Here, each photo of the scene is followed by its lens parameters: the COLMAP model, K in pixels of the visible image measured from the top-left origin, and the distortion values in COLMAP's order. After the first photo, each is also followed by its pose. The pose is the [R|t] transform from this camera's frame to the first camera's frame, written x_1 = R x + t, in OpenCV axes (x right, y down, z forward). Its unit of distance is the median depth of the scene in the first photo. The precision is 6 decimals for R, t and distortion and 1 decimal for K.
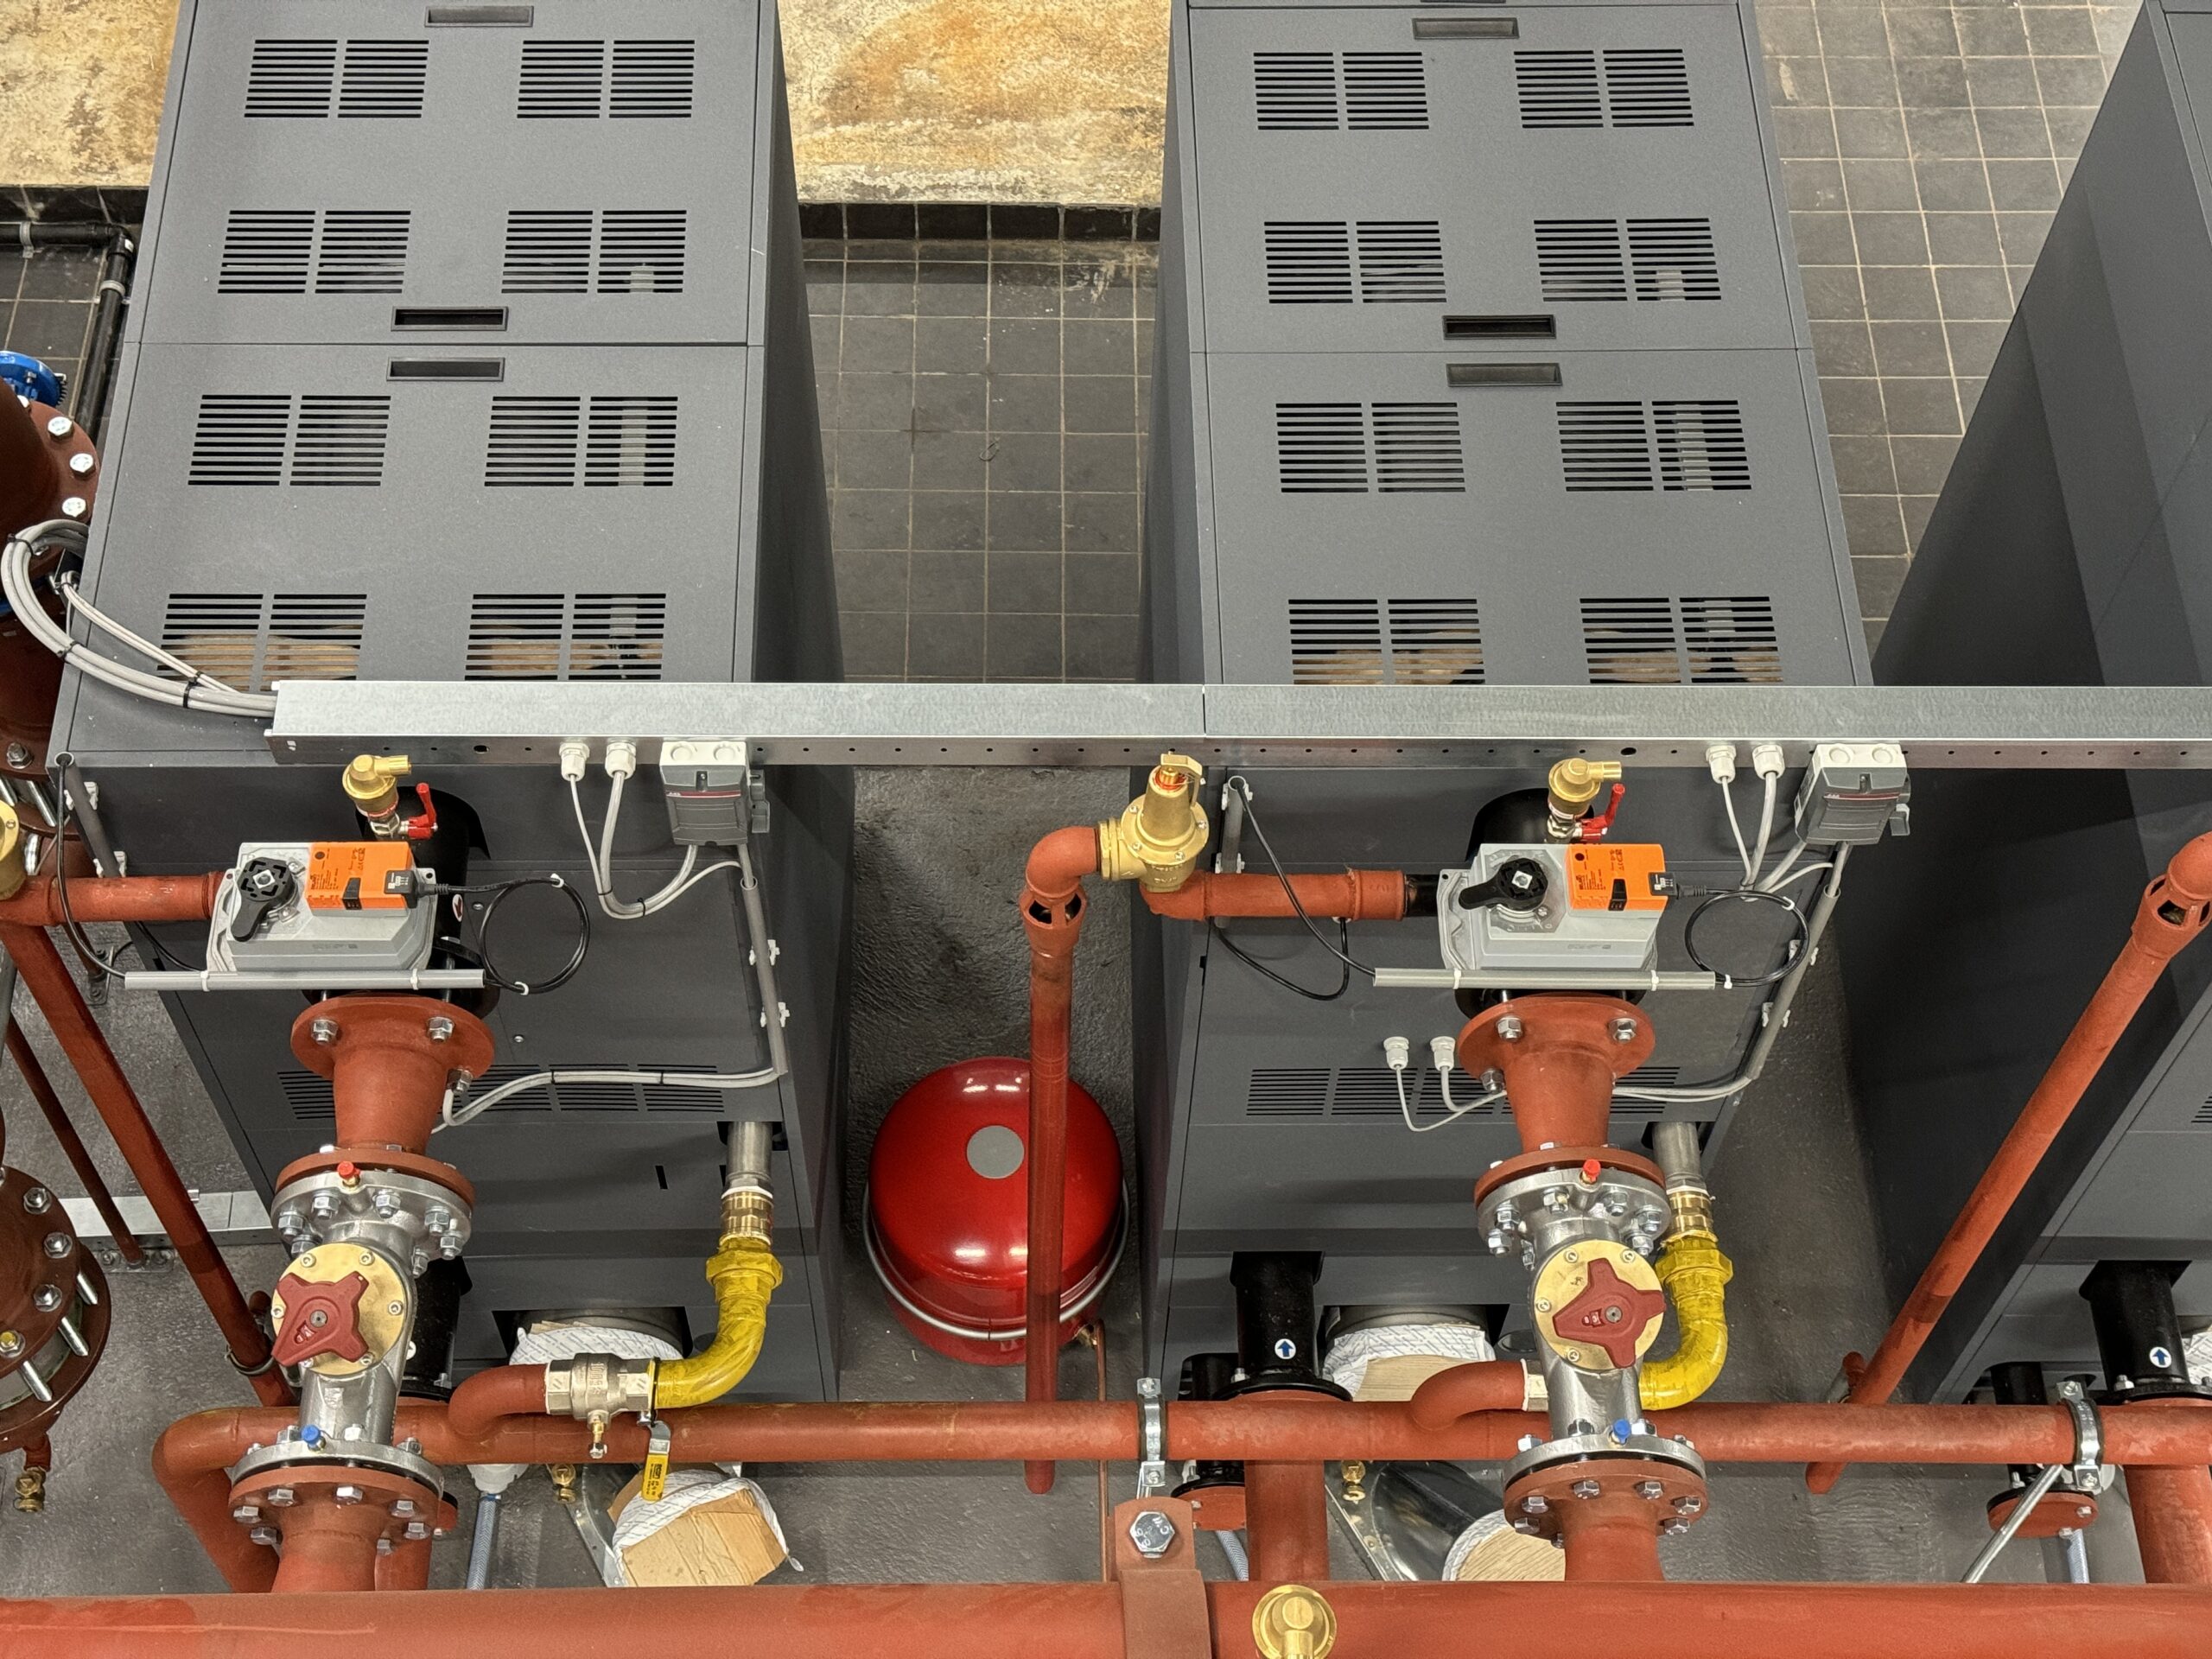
lens RADIAL K [[3126.6, 0, 1106.0], [0, 3126.6, 829.5], [0, 0, 1]] dist [0.084468, -0.045972]
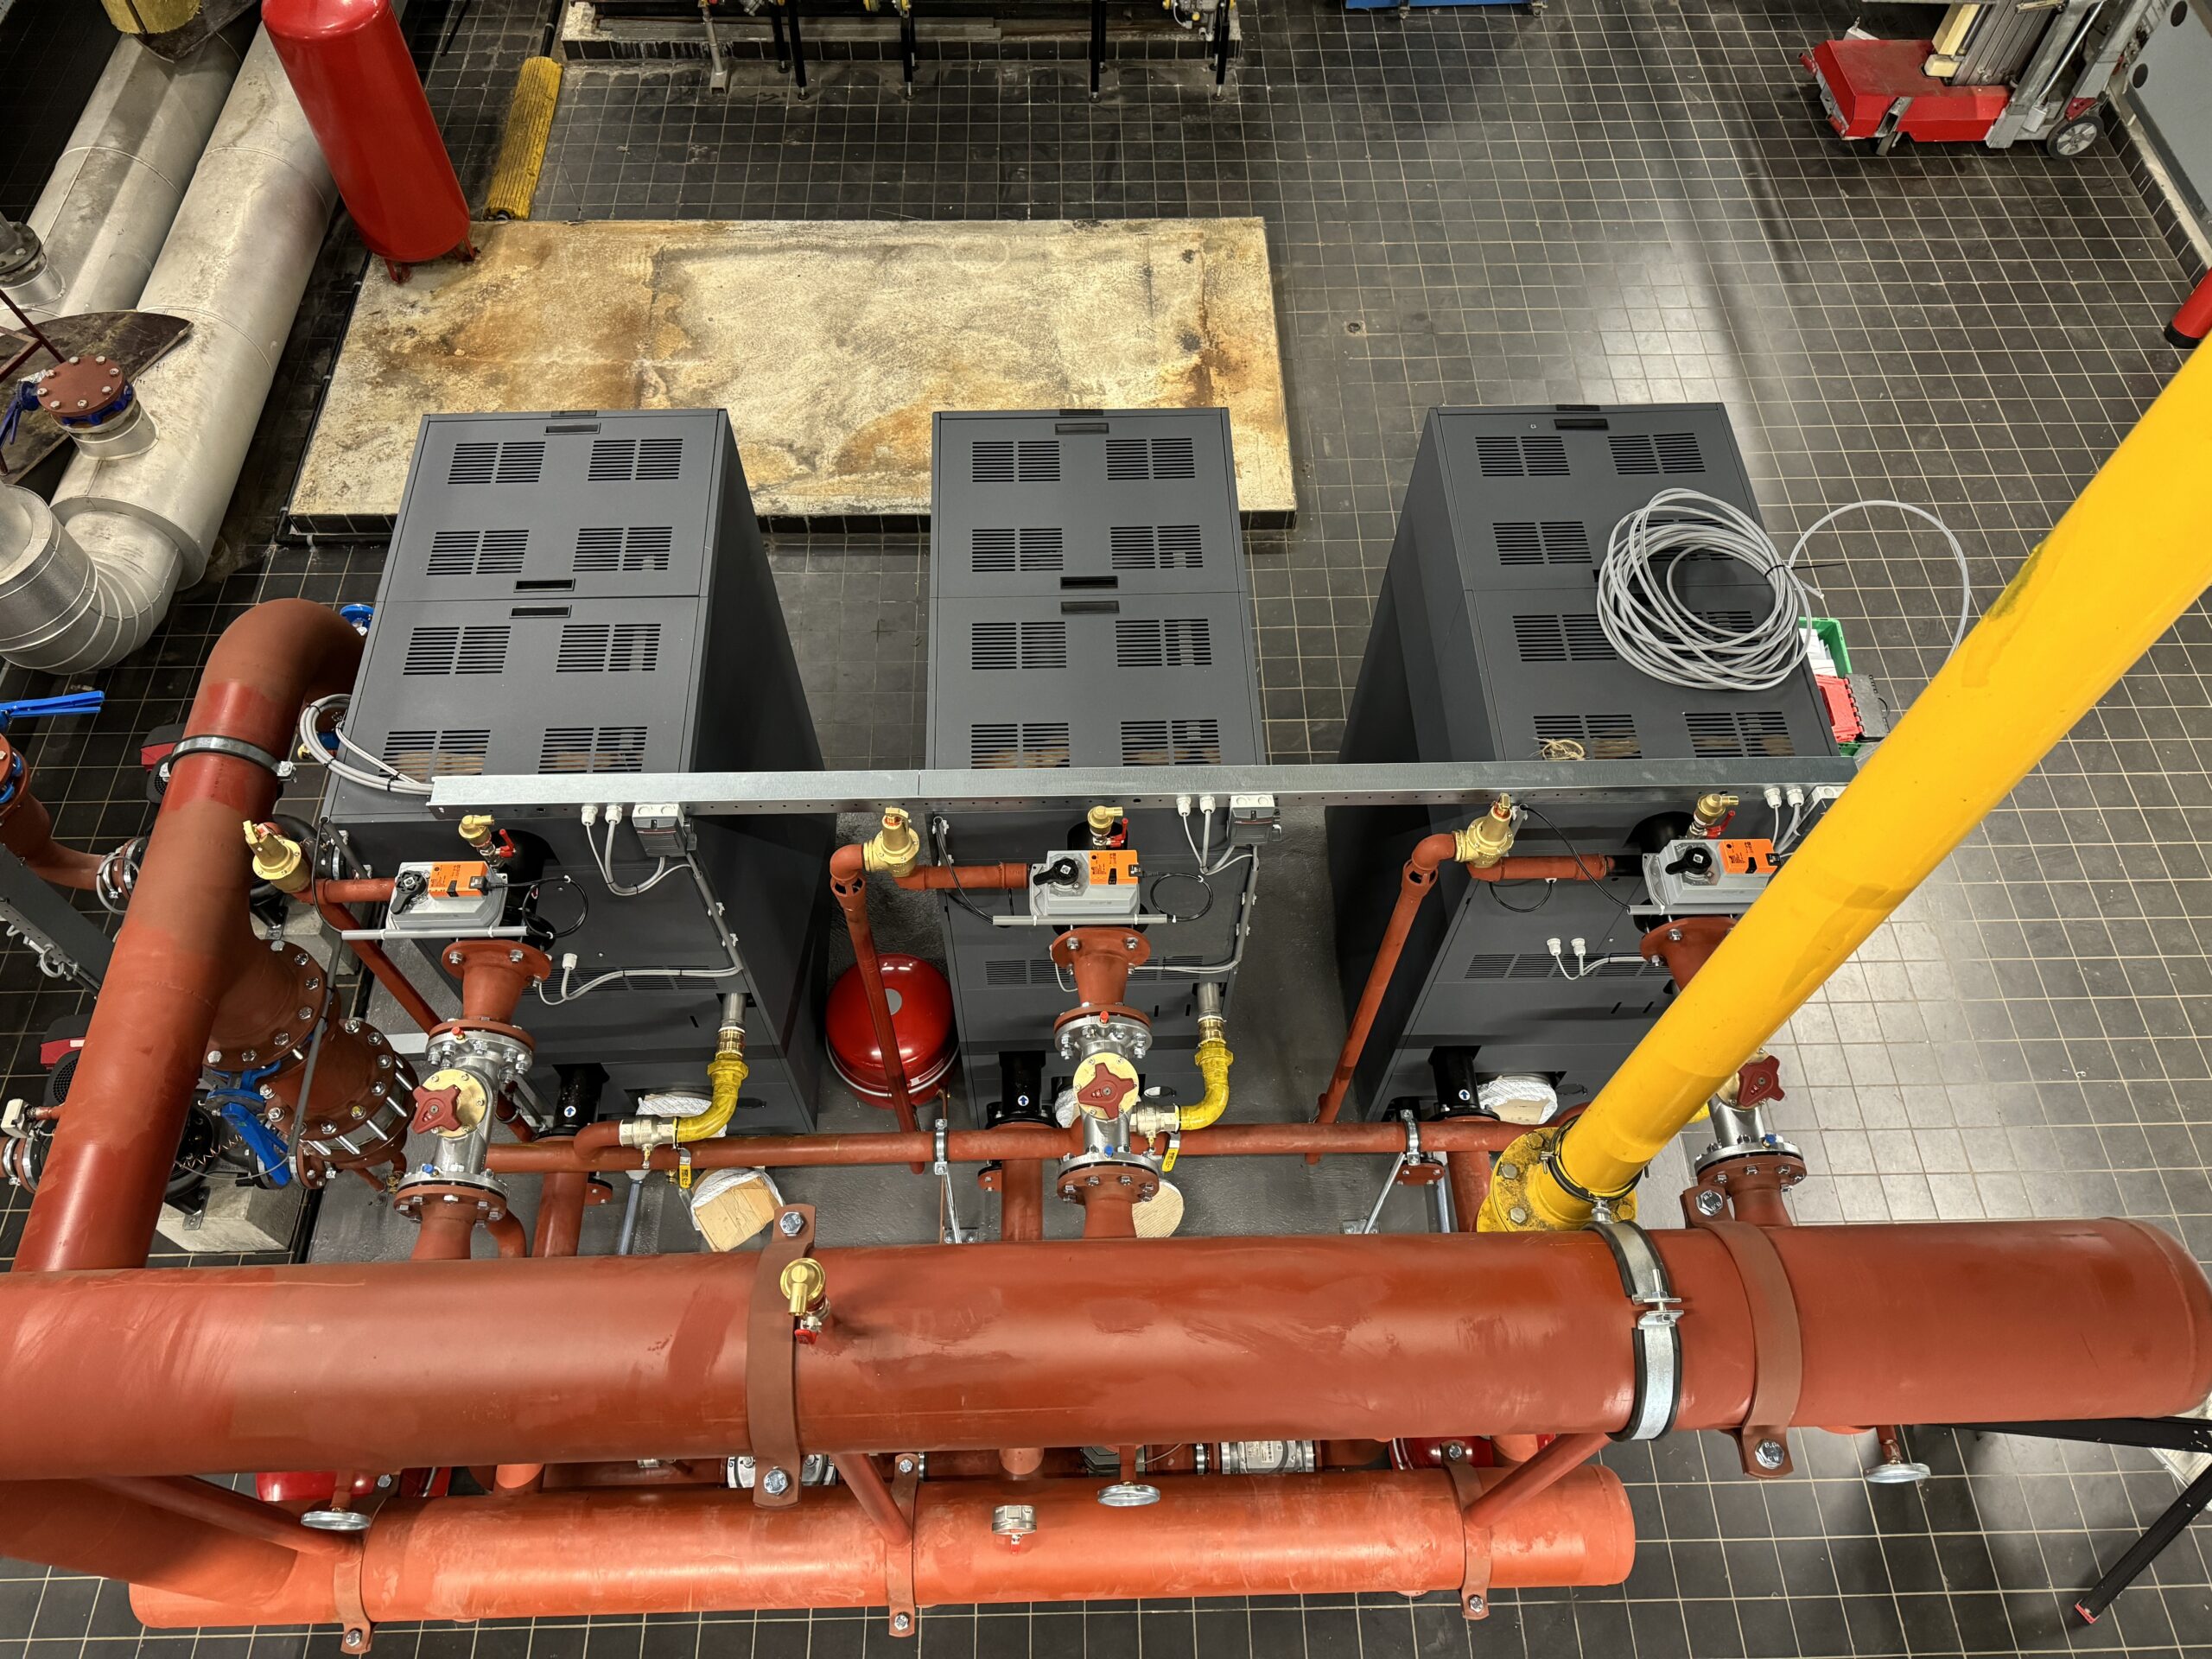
lens RADIAL K [[1567.9, 0, 1109.7], [0, 1567.9, 841.9], [0, 0, 1]] dist [0.076649, -0.068636]
pose [[0.999771, -0.018126, 0.011378, 0.131268], [0.017958, 0.999731, 0.014670, -0.013147], [-0.011640, -0.014462, 0.999828, 0.018626]]
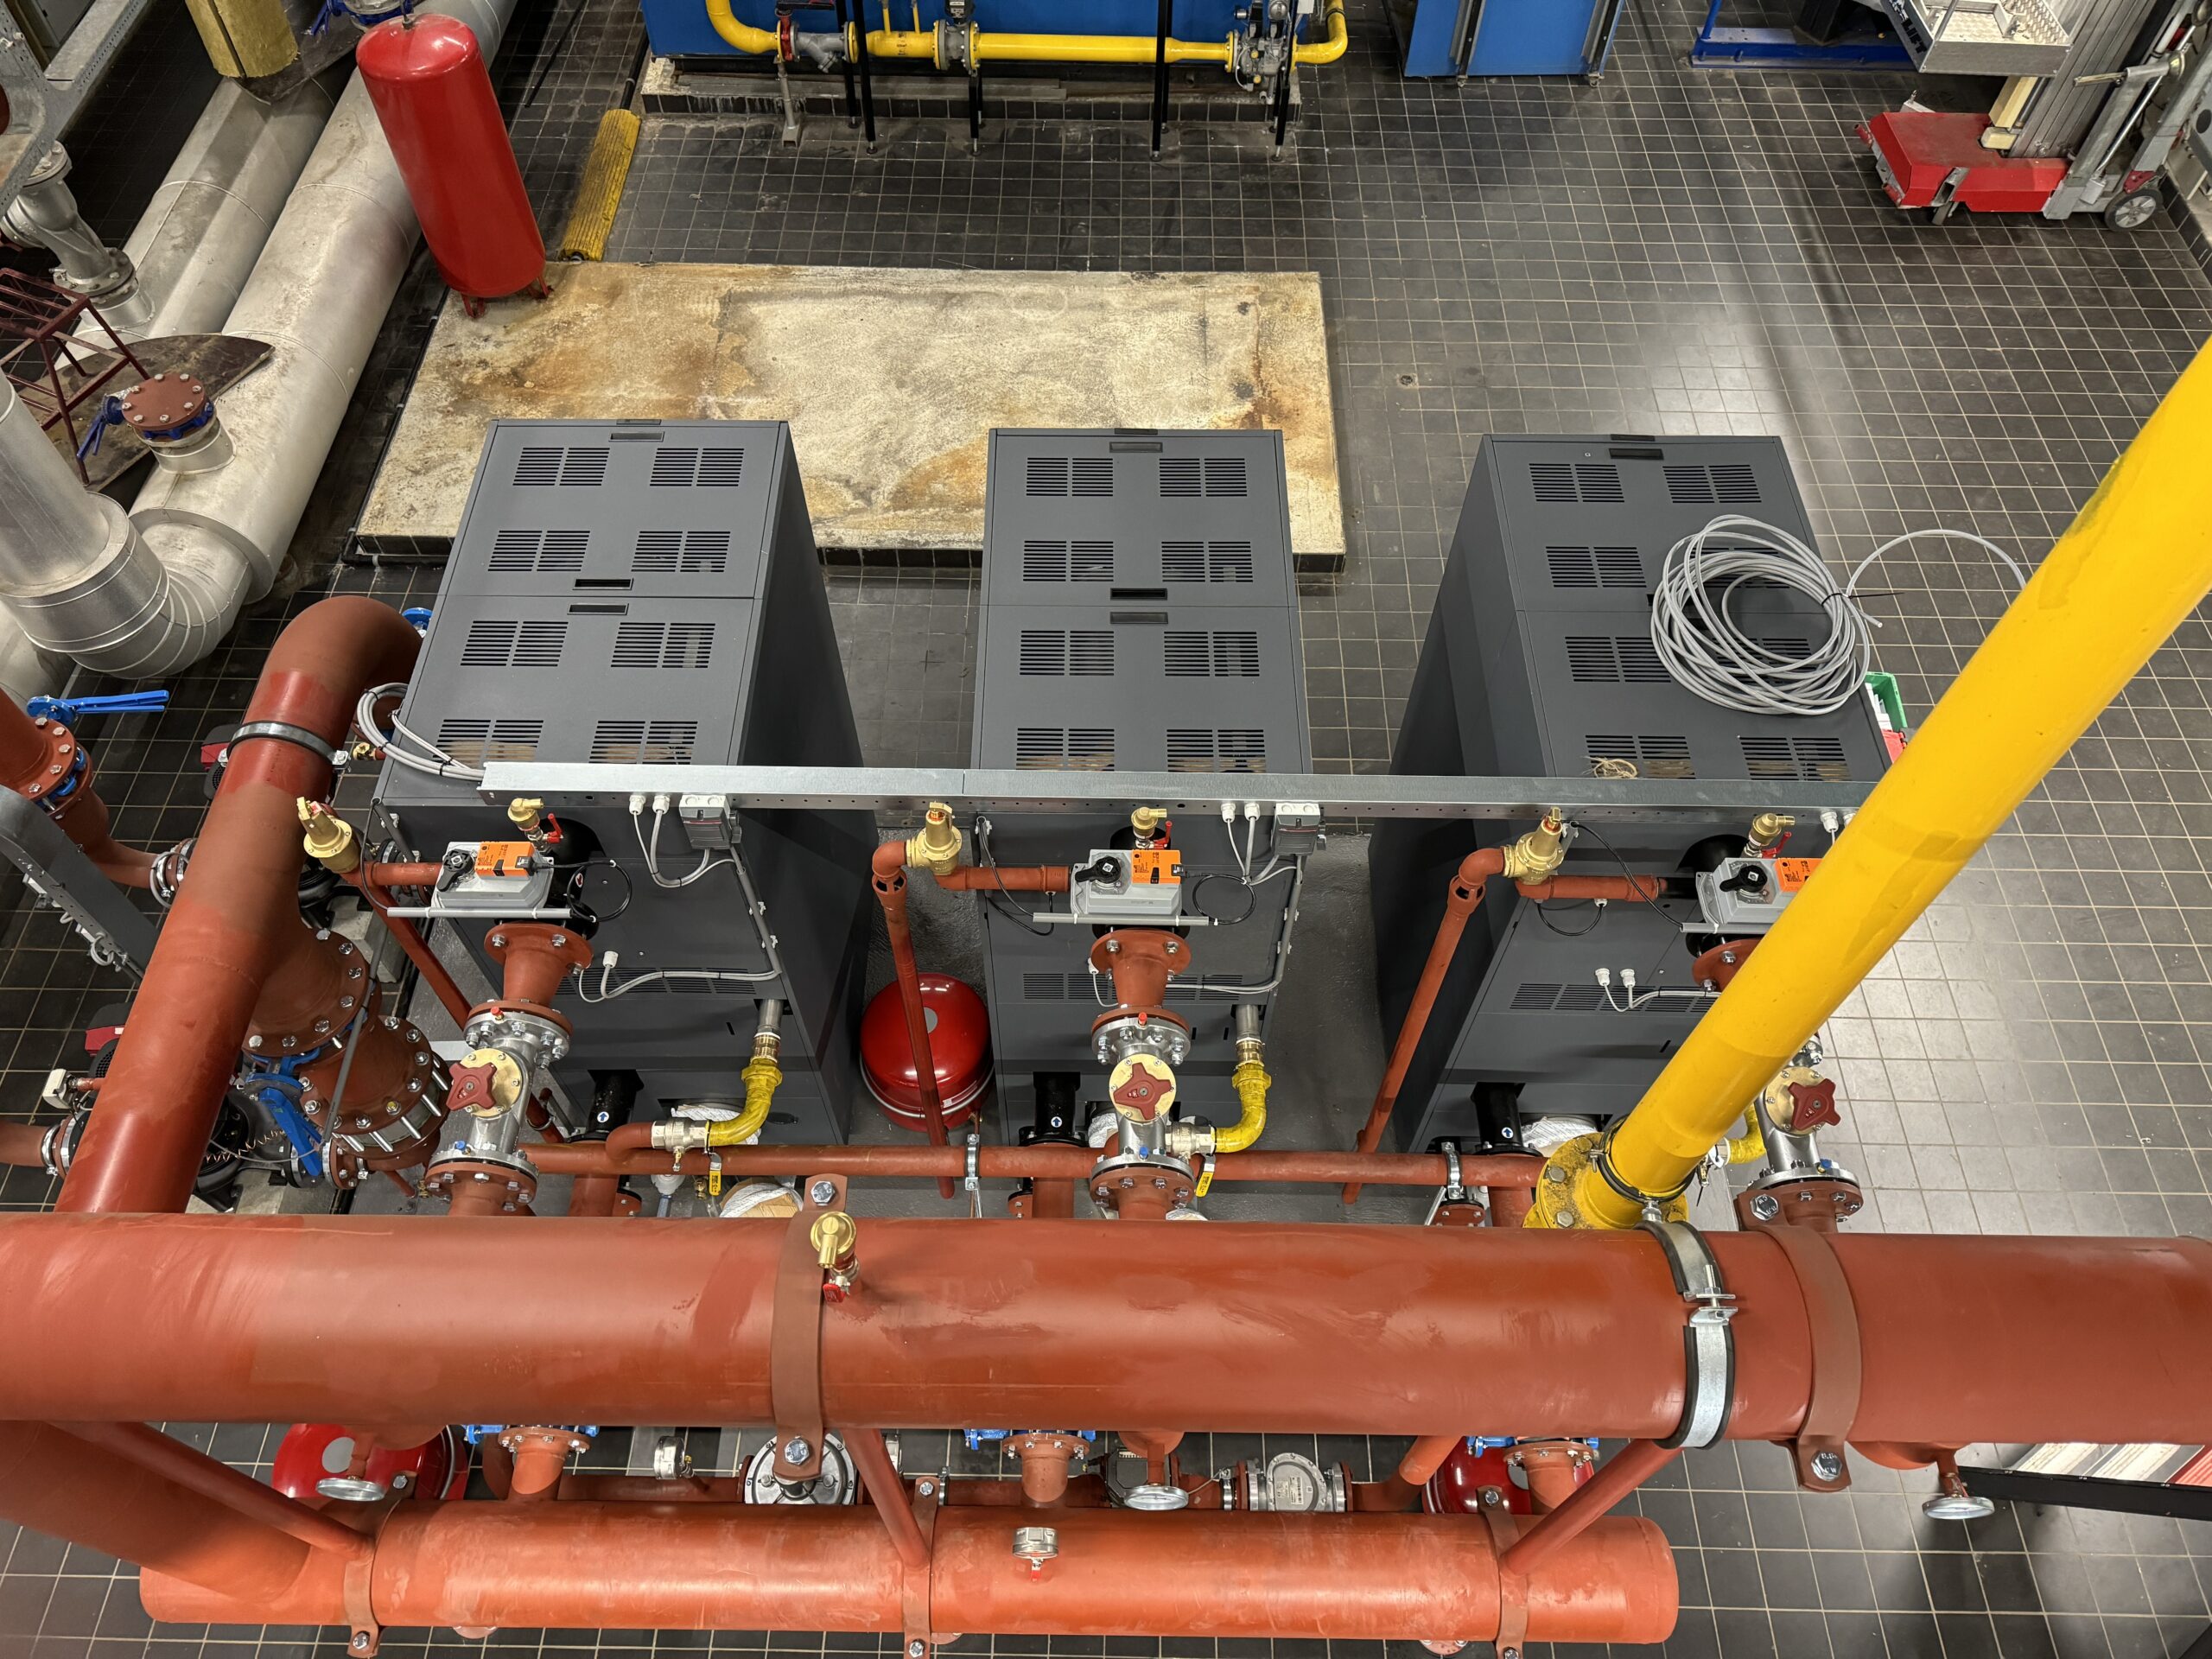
lens RADIAL K [[1567.2, 0, 1106.0], [0, 1567.2, 829.5], [0, 0, 1]] dist [0.083115, -0.079965]
pose [[0.999823, 0.010590, -0.015533, 0.128525], [-0.011142, 0.999295, -0.035864, 0.023985], [0.015143, 0.036031, 0.999236, 0.023586]]
